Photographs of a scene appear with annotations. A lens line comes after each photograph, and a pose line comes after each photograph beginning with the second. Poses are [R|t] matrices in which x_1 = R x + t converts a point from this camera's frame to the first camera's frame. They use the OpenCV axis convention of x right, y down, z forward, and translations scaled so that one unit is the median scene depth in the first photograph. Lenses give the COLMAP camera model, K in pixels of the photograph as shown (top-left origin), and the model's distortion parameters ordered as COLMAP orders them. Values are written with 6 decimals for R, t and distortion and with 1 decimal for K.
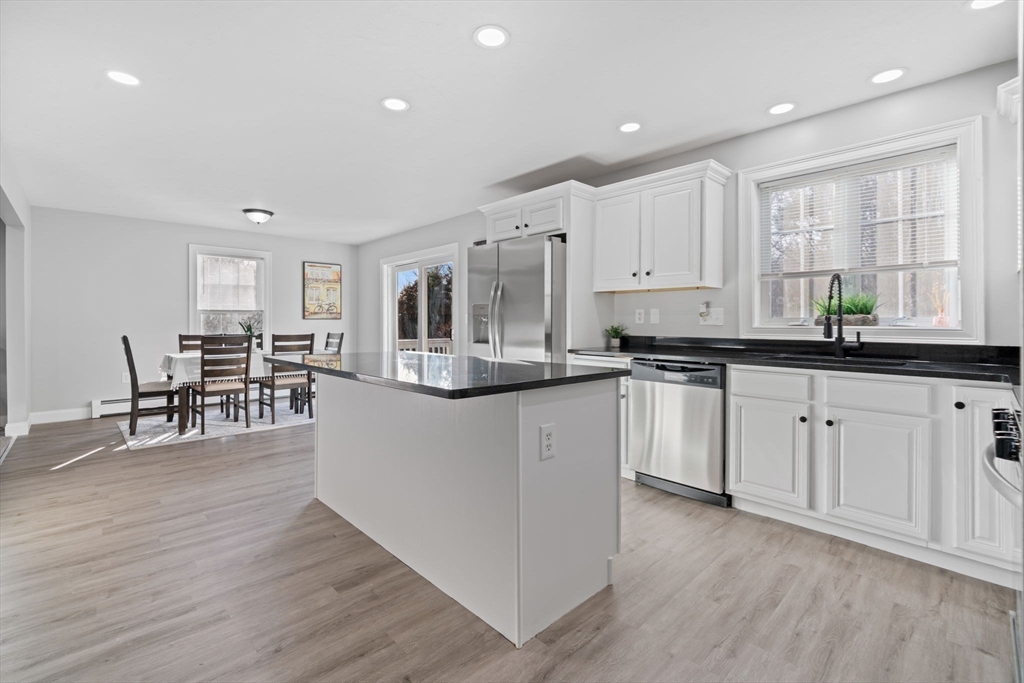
lens RADIAL K [[455.8, 0, 510.6], [0, 455.8, 323.4], [0, 0, 1]] dist [0.000403, 0.000328]
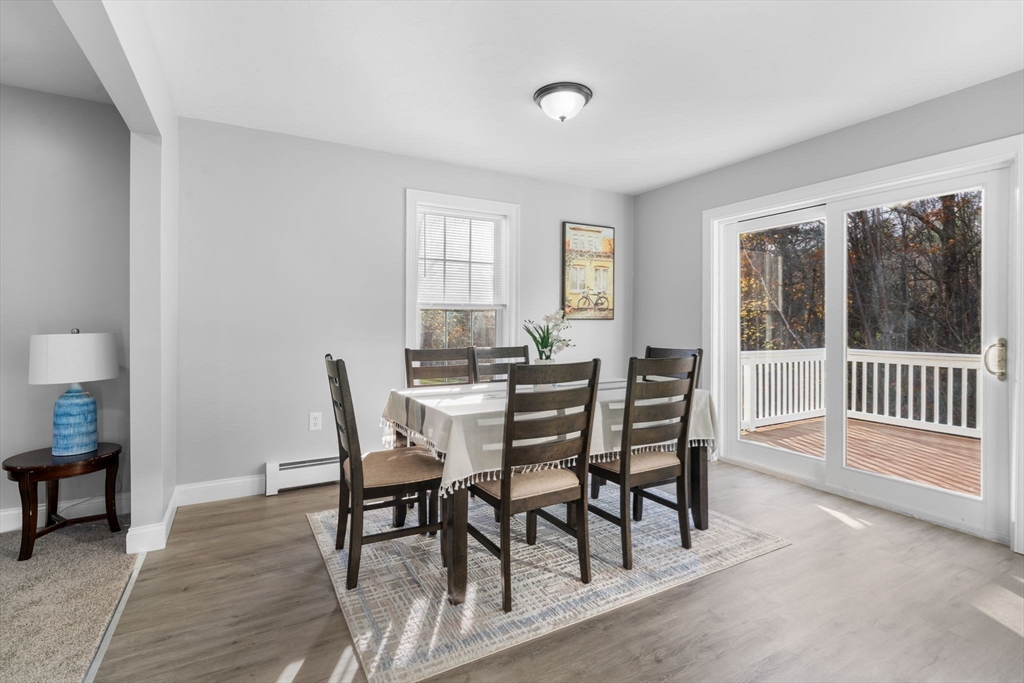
lens RADIAL K [[492.2, 0, 514.2], [0, 492.2, 321.1], [0, 0, 1]] dist [-0.002454, -0.000319]
pose [[0.967826, 0.001733, -0.251616, -0.449227], [-0.003362, 0.999976, -0.006048, -0.004114], [0.251599, 0.006699, 0.967808, 0.467072]]
